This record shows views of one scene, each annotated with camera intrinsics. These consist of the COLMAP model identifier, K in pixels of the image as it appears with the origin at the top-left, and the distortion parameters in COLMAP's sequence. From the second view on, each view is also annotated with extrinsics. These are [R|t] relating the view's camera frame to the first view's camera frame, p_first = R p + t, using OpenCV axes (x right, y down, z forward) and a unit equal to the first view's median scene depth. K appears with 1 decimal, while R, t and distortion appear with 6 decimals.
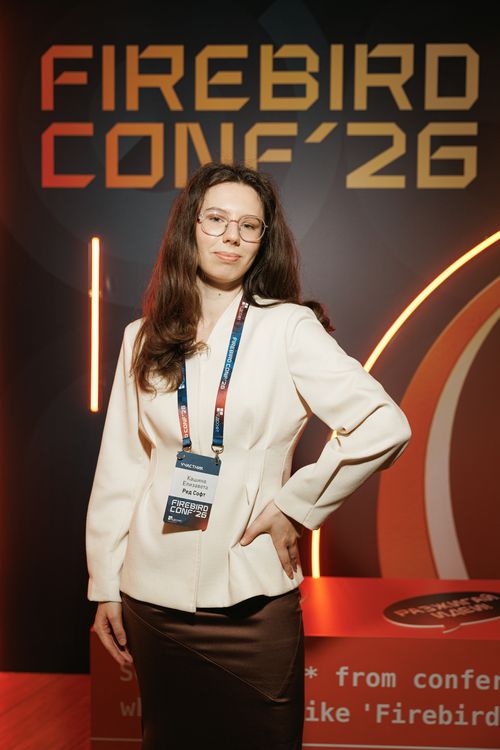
lens RADIAL K [[897.5, 0, 237.6], [0, 897.5, 375.3], [0, 0, 1]] dist [0.010215, 0.000000]
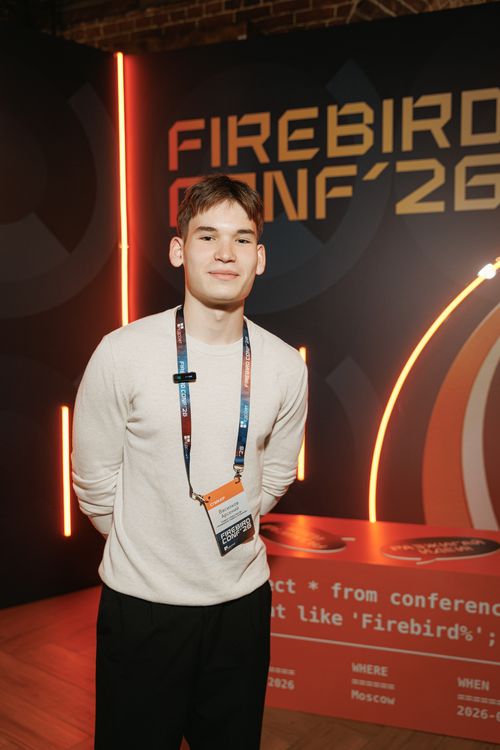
lens RADIAL K [[739.7, 0, 235.5], [0, 739.7, 383.2], [0, 0, 1]] dist [0.009554, 0.000000]
pose [[0.959701, 0.004590, -0.280985, 0.198201], [0.001641, 0.999758, 0.021936, 0.003848], [0.281018, -0.021513, 0.959461, -0.058175]]
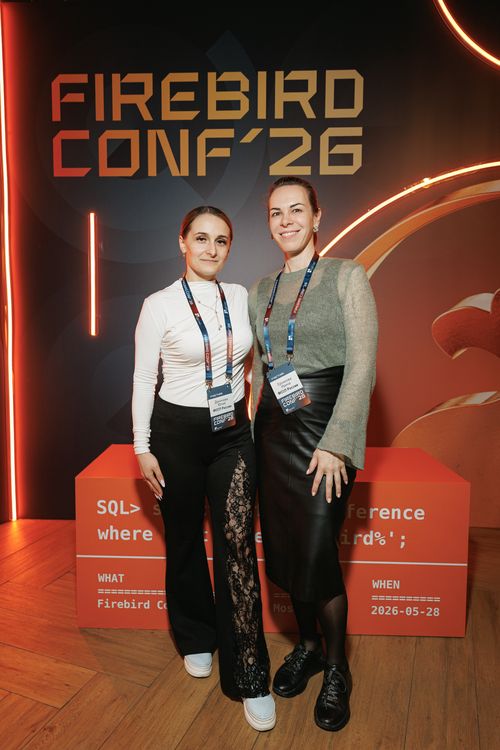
lens RADIAL K [[570.2, 0, 217.3], [0, 570.2, 365.5], [0, 0, 1]] dist [0.021935, -0.018580]
pose [[0.999983, -0.005424, -0.002212, 0.040136], [0.005480, 0.999650, 0.025866, 0.066092], [0.002071, -0.025878, 0.999663, 0.096910]]
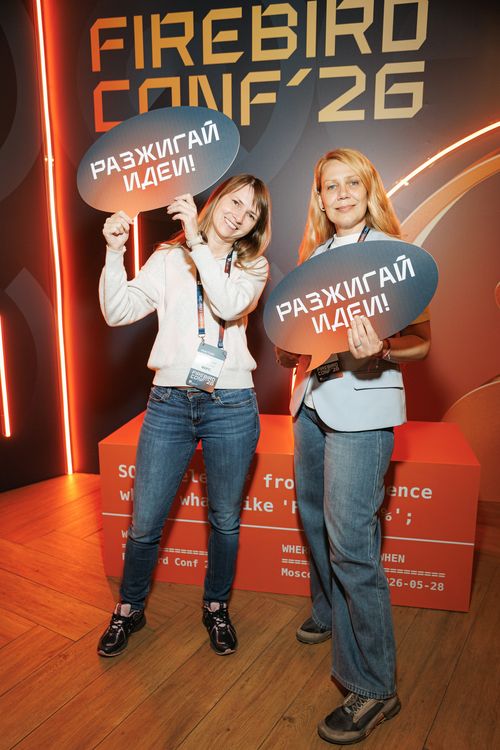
lens RADIAL K [[632.5, 0, 233.0], [0, 632.5, 392.1], [0, 0, 1]] dist [-0.012369, 0.032654]
pose [[0.986570, 0.022167, -0.161826, 0.156419], [0.005130, 0.986054, 0.166345, 0.022521], [0.163256, -0.164942, 0.972698, 0.033586]]
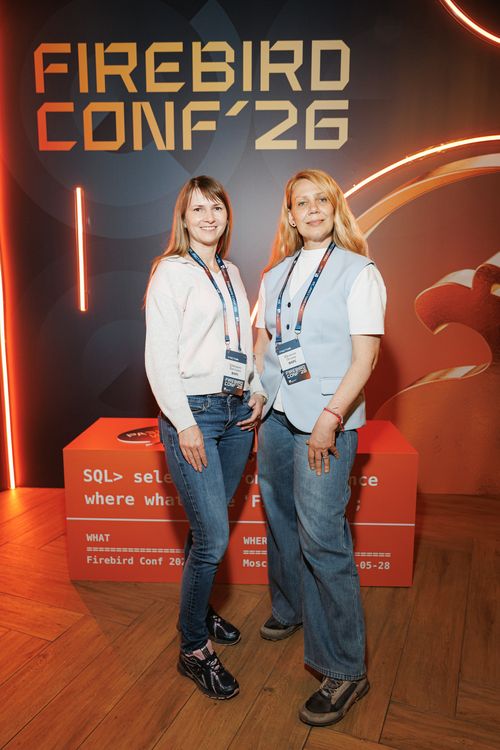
lens RADIAL K [[632.5, 0, 241.1], [0, 632.5, 387.6], [0, 0, 1]] dist [-0.012369, 0.032654]
pose [[0.999979, -0.006389, -0.001188, 0.098327], [0.006488, 0.991997, 0.126097, 0.035991], [0.000373, -0.126102, 0.992017, -0.026526]]
